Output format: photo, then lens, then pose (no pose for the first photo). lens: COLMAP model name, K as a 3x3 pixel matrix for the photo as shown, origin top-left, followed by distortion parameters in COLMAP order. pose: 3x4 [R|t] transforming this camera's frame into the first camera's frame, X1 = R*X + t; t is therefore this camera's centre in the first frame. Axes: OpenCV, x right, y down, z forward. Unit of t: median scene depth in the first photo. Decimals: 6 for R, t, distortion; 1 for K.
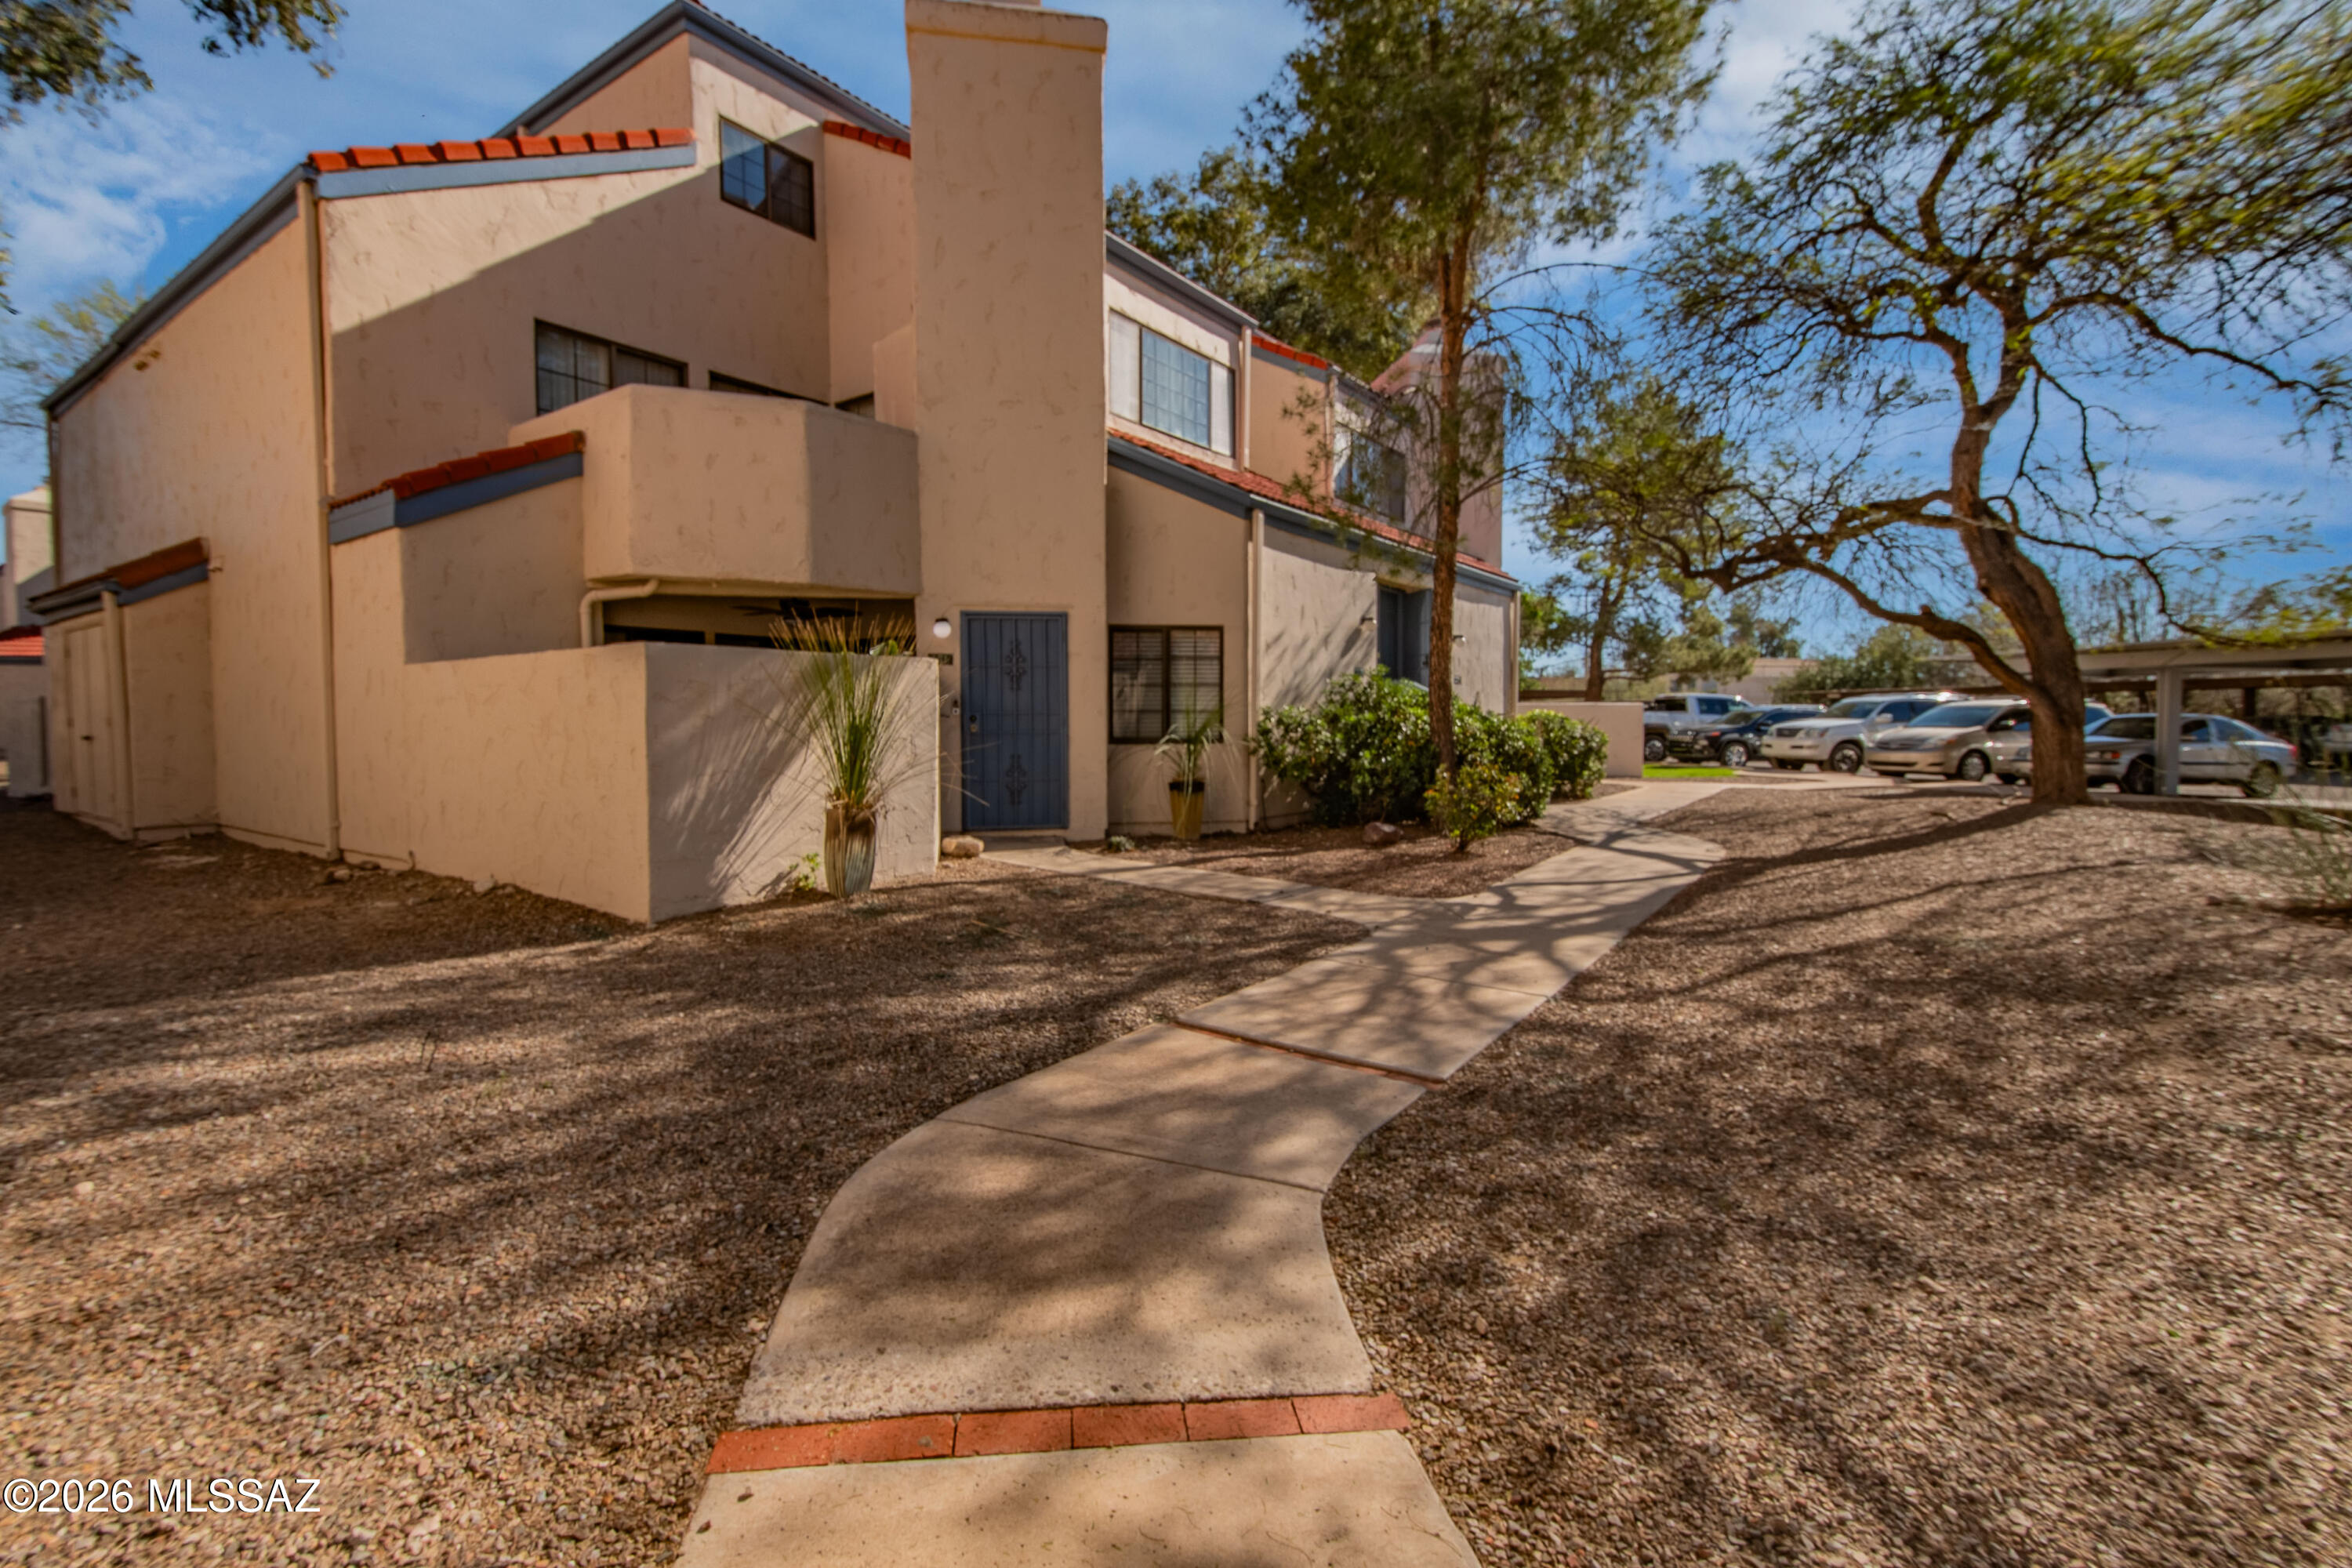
lens RADIAL K [[1064.6, 0, 1171.0], [0, 1064.6, 771.2], [0, 0, 1]] dist [-0.002922, 0.000207]
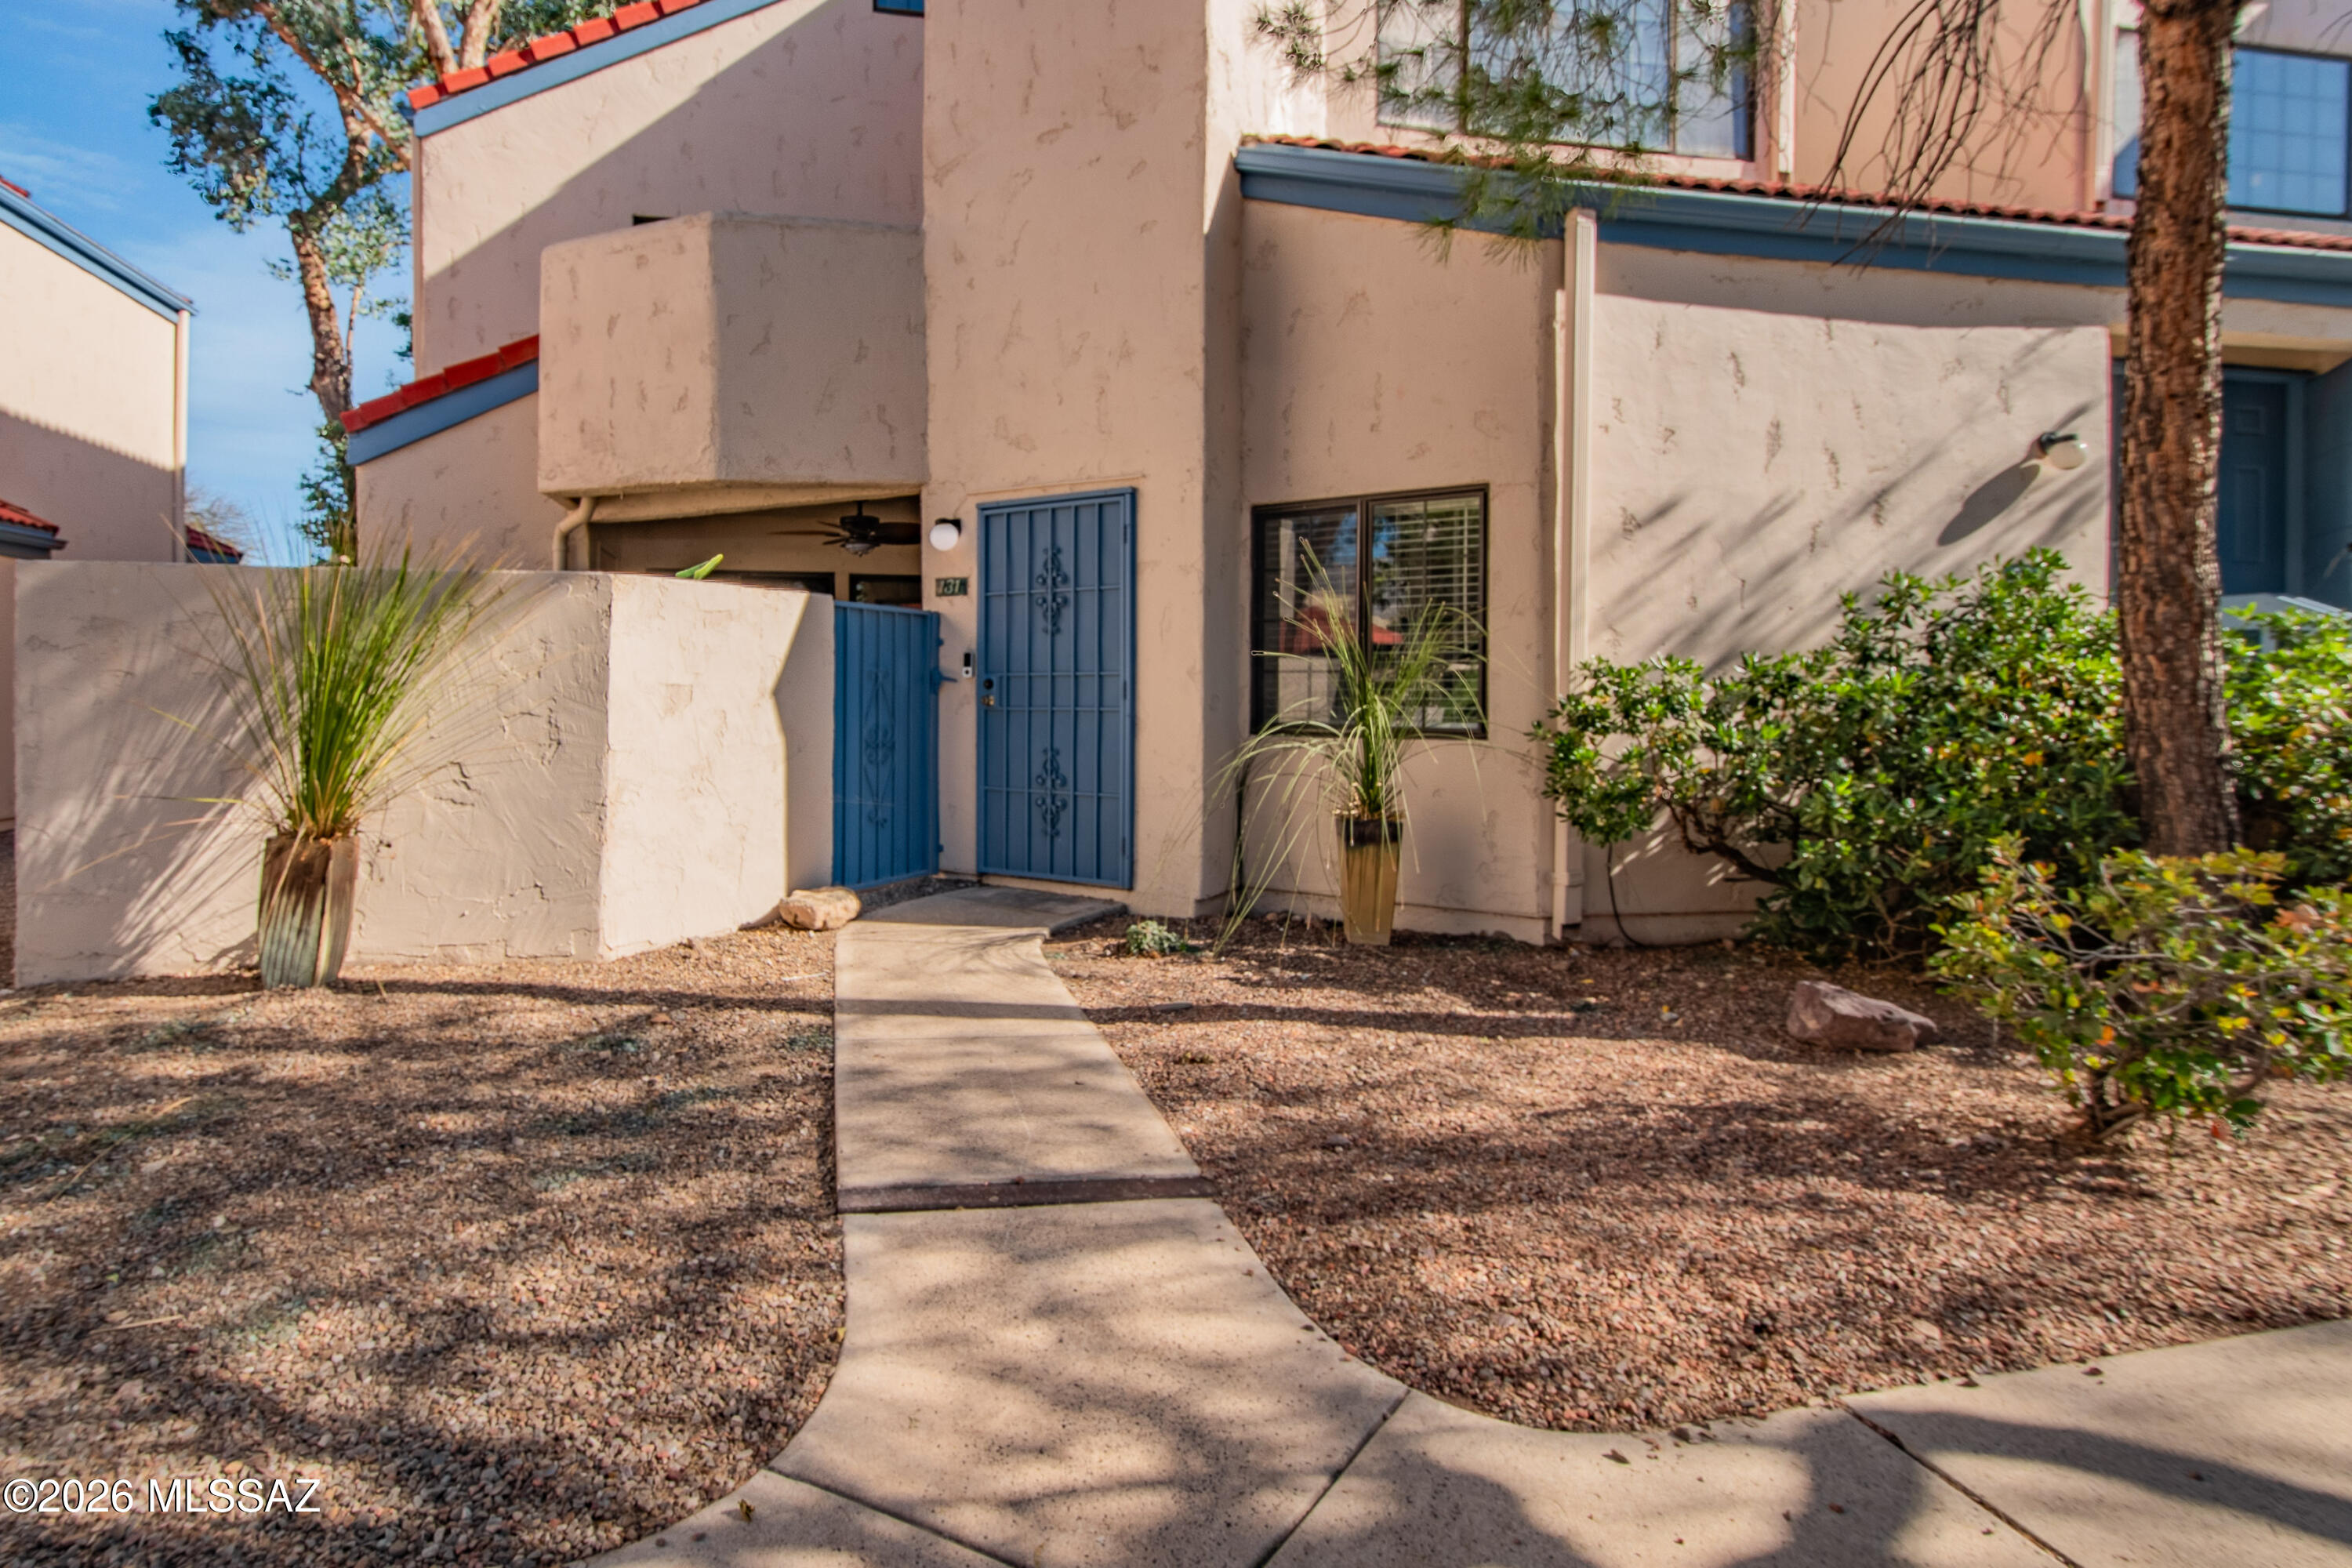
lens RADIAL K [[1064.6, 0, 1250.5], [0, 1064.6, 708.5], [0, 0, 1]] dist [-0.002922, 0.000207]
pose [[0.713917, 0.029756, -0.699598, 0.309813], [-0.040999, 0.999159, 0.000660, -0.038149], [0.699029, 0.028212, 0.714537, 0.624553]]
